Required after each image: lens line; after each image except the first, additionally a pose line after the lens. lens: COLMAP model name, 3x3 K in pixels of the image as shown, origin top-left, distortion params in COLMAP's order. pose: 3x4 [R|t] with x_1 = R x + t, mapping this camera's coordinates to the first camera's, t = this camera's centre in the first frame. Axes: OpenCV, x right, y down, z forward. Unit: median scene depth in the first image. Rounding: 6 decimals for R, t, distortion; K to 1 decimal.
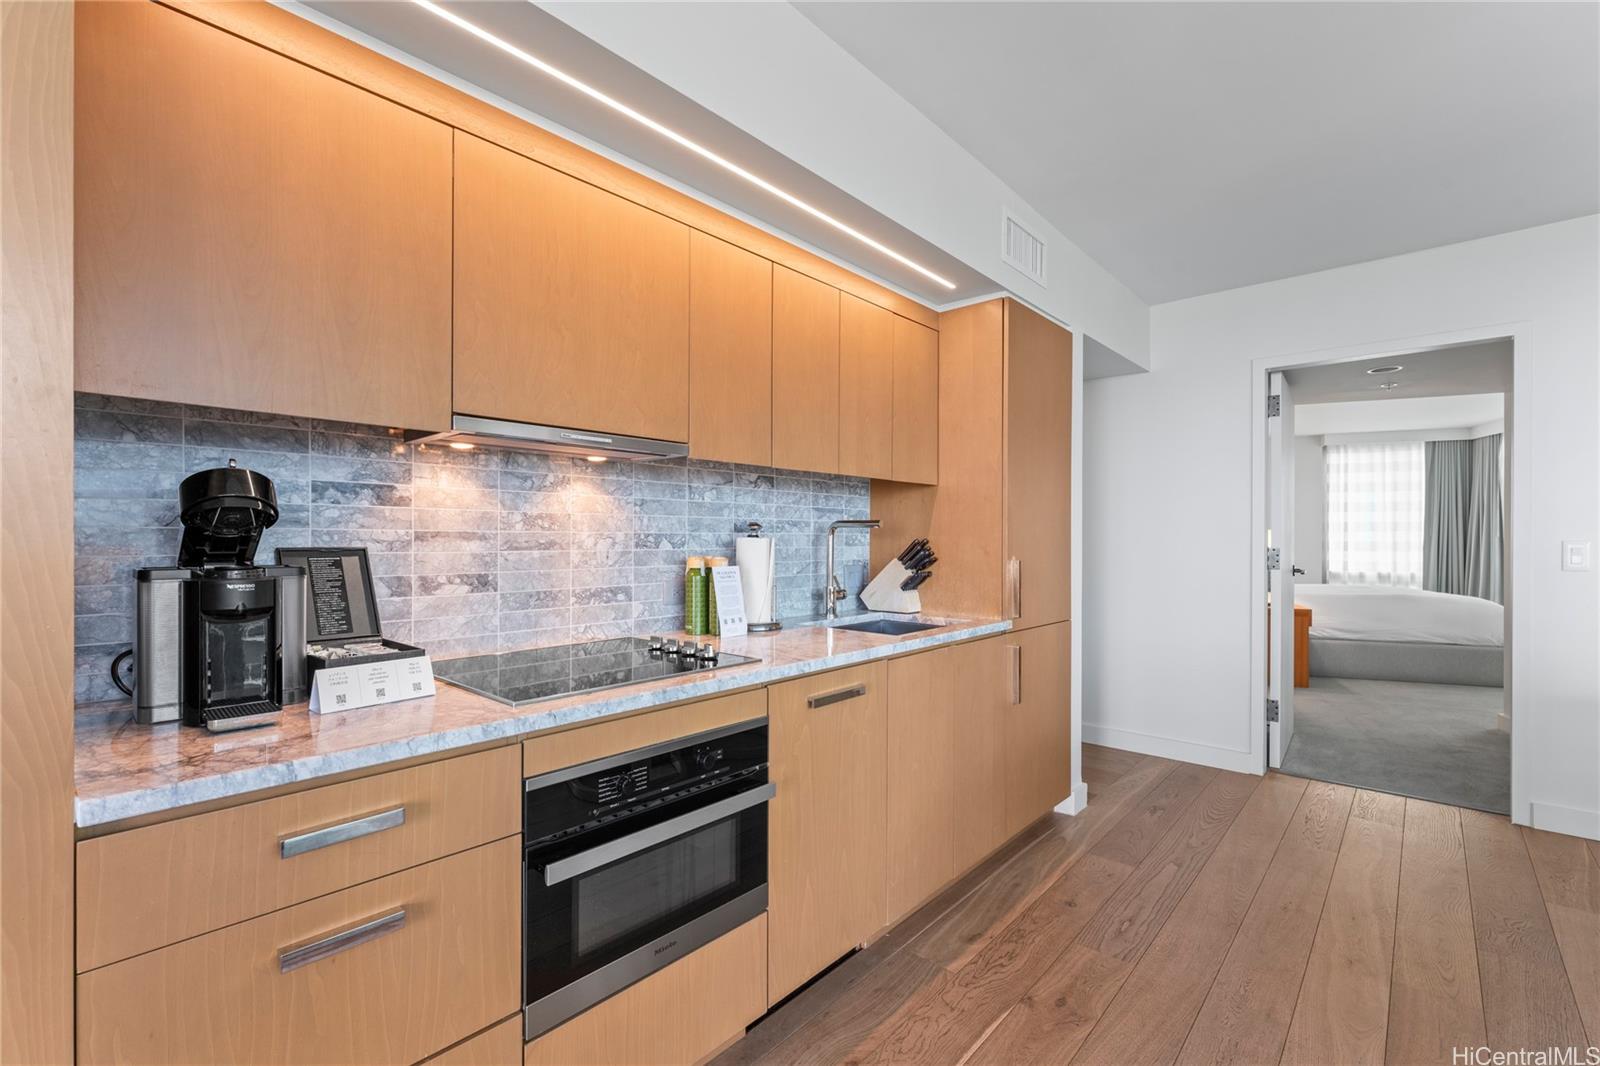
lens RADIAL K [[694.5, 0, 801.0], [0, 694.5, 538.9], [0, 0, 1]] dist [-0.000392, -0.000142]
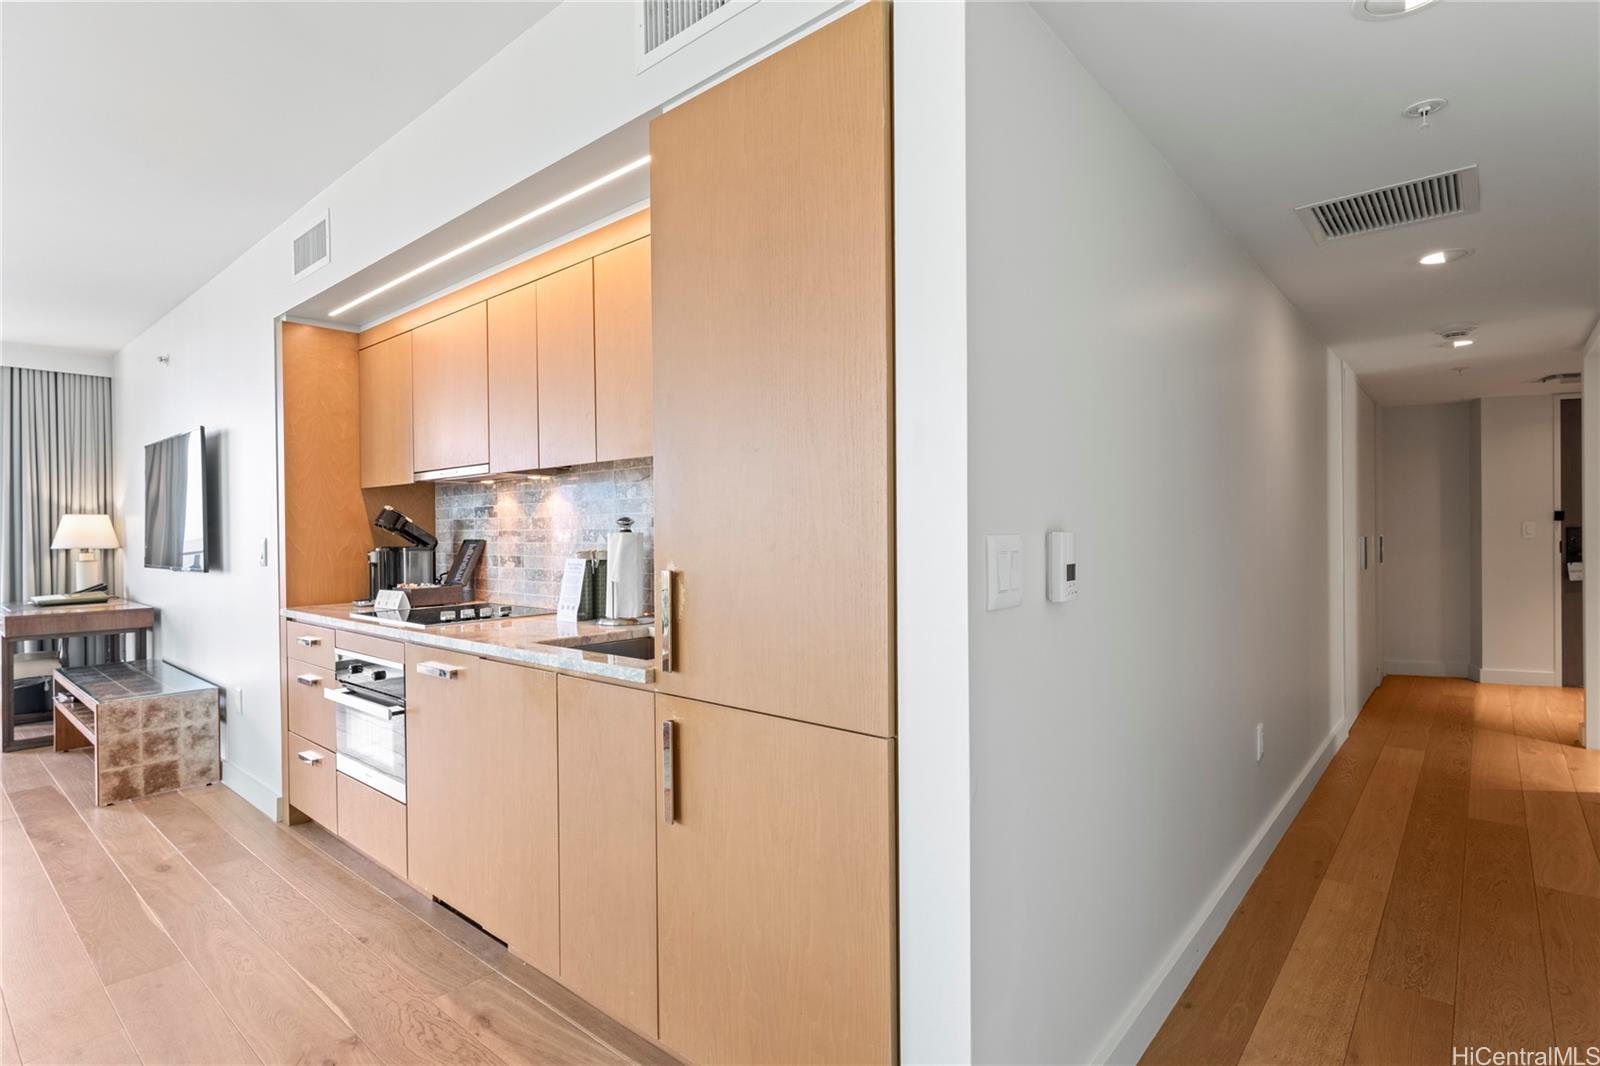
lens RADIAL K [[798.5, 0, 800.0], [0, 798.5, 533.0], [0, 0, 1]] dist [-0.000350, -0.000415]
pose [[0.017046, -0.000161, -0.999855, 1.170894], [0.008823, 0.999961, -0.000011, 0.001268], [0.999816, -0.008821, 0.017047, 1.330733]]
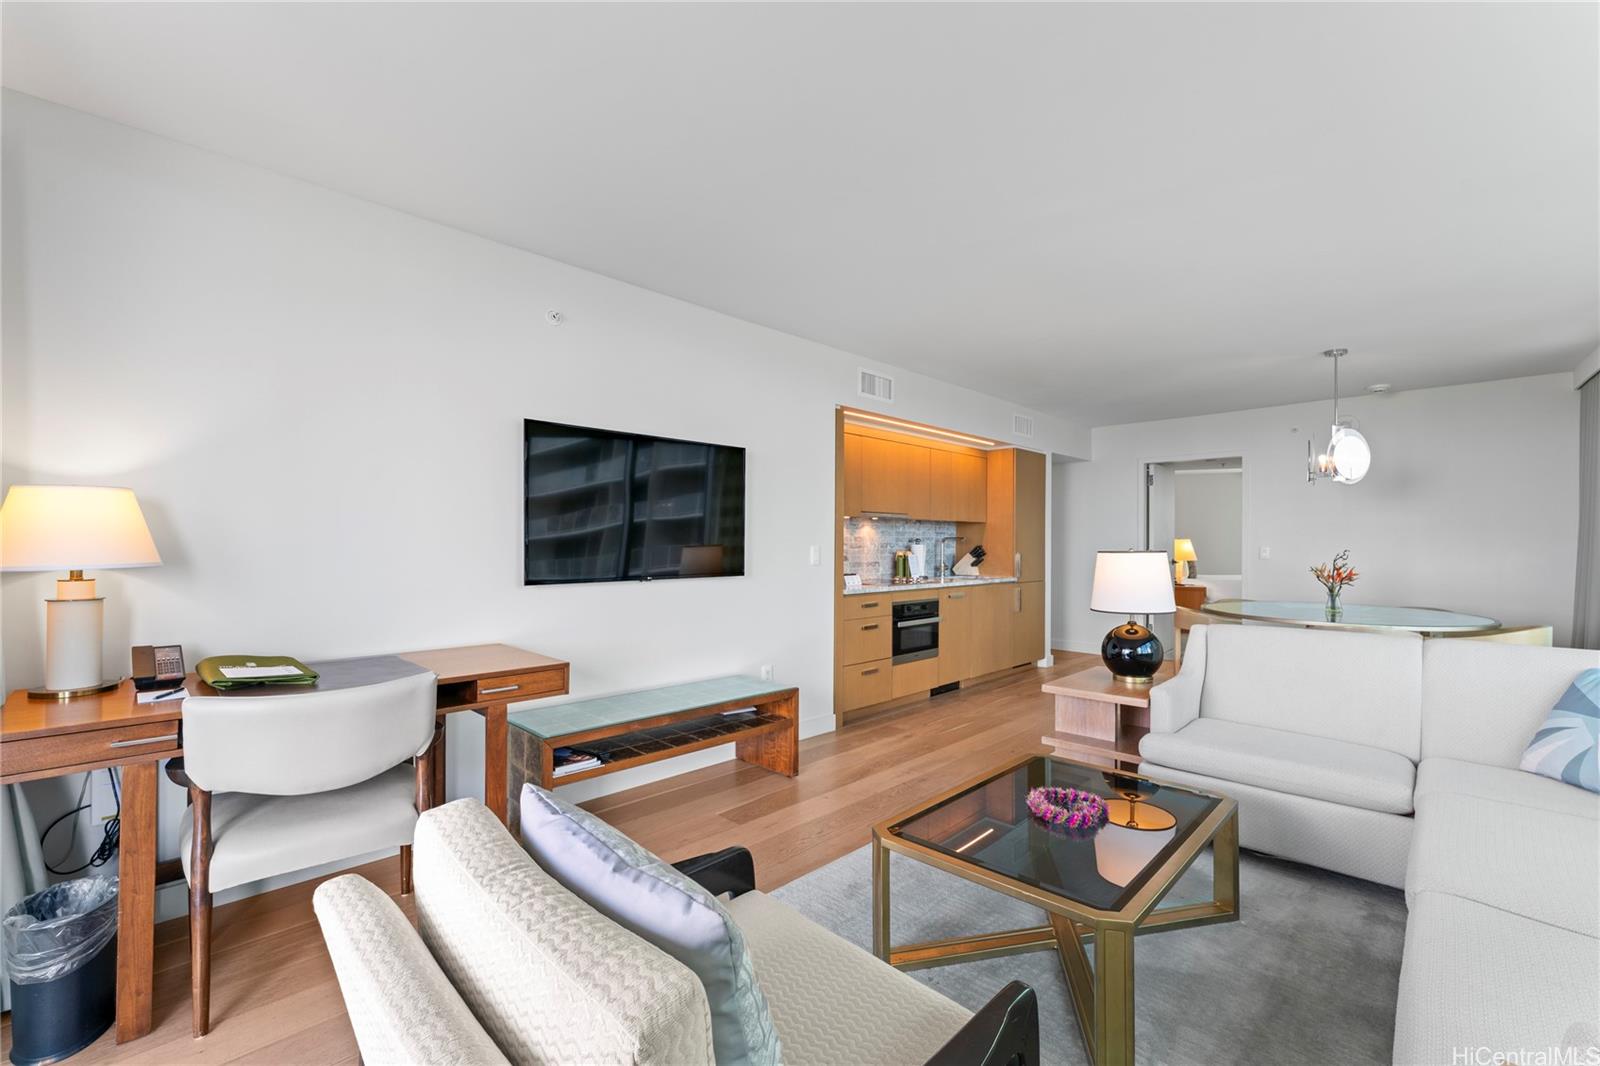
lens RADIAL K [[658.0, 0, 803.0], [0, 658.0, 540.6], [0, 0, 1]] dist [-0.000560, -0.000011]
pose [[0.998674, 0.002707, -0.051412, -0.407602], [-0.002902, 0.999989, -0.003710, -0.006346], [0.051402, 0.003854, 0.998671, -1.667563]]
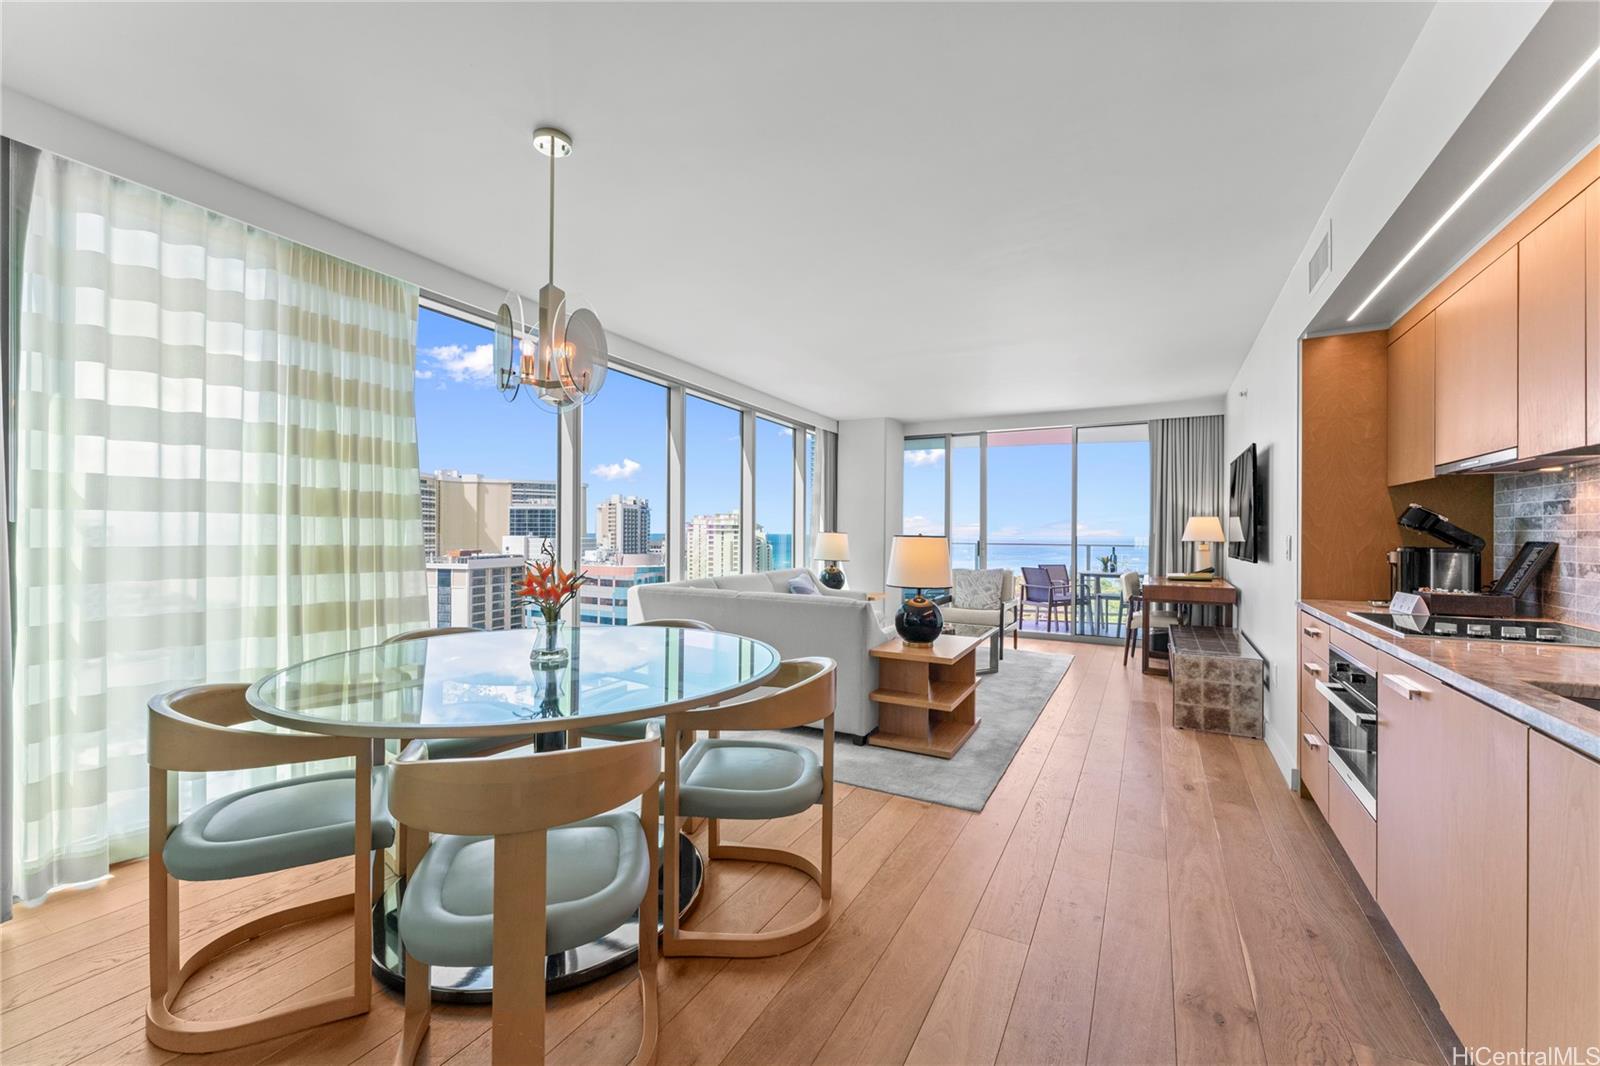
lens RADIAL K [[639.4, 0, 800.0], [0, 639.4, 533.0], [0, 0, 1]] dist [0.002047, 0.000181]
pose [[-0.974586, -0.006995, -0.223903, 0.957648], [-0.007691, 0.999968, 0.002234, 0.001265], [0.223881, 0.003899, -0.974609, 1.451487]]
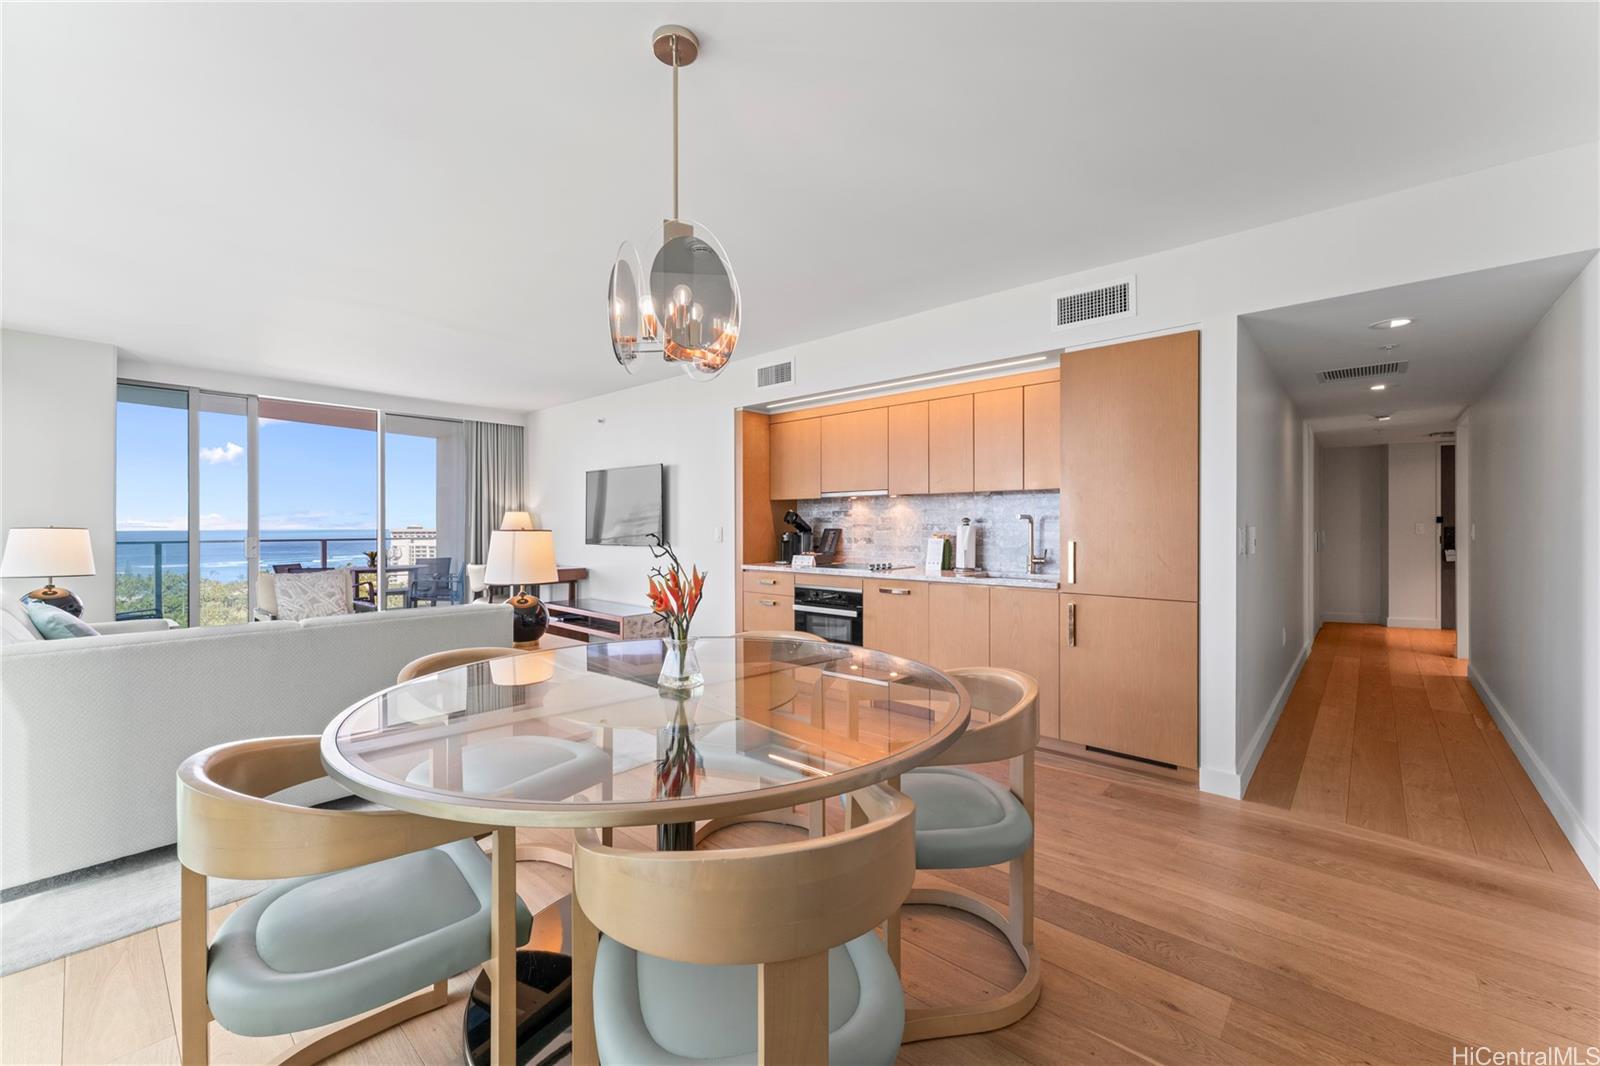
lens RADIAL K [[645.9, 0, 796.2], [0, 645.9, 525.4], [0, 0, 1]] dist [0.002074, 0.000207]
pose [[-0.000137, -0.002813, -0.999996, 1.926214], [0.000414, 0.999996, -0.002813, 0.003221], [1.000000, -0.000415, -0.000136, 0.554648]]
